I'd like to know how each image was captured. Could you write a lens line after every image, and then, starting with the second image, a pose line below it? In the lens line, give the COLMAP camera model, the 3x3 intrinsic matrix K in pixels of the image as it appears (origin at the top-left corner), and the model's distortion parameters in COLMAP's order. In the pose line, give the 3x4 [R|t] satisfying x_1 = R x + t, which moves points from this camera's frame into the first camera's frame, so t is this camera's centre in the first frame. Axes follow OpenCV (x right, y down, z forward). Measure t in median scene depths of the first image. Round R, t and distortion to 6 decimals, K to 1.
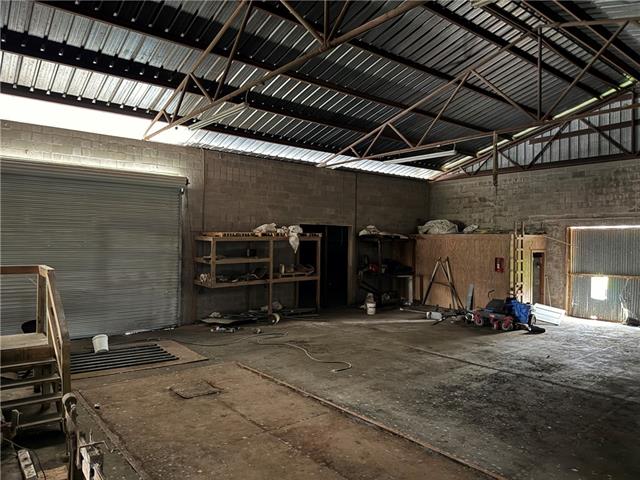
lens RADIAL K [[445.7, 0, 320.0], [0, 445.7, 240.0], [0, 0, 1]] dist [0.089948, -0.129257]
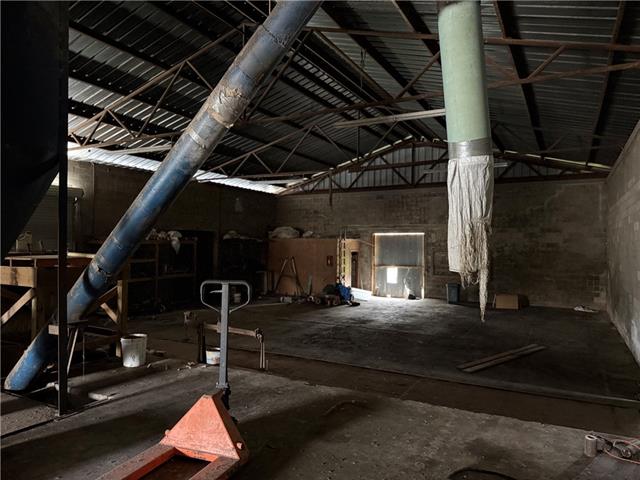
lens RADIAL K [[445.7, 0, 320.0], [0, 445.7, 240.0], [0, 0, 1]] dist [0.089948, -0.129257]
pose [[0.925725, 0.001640, 0.378195, -0.144333], [0.000274, 0.999987, -0.005005, -0.001595], [-0.378198, 0.004737, 0.925713, -0.247939]]
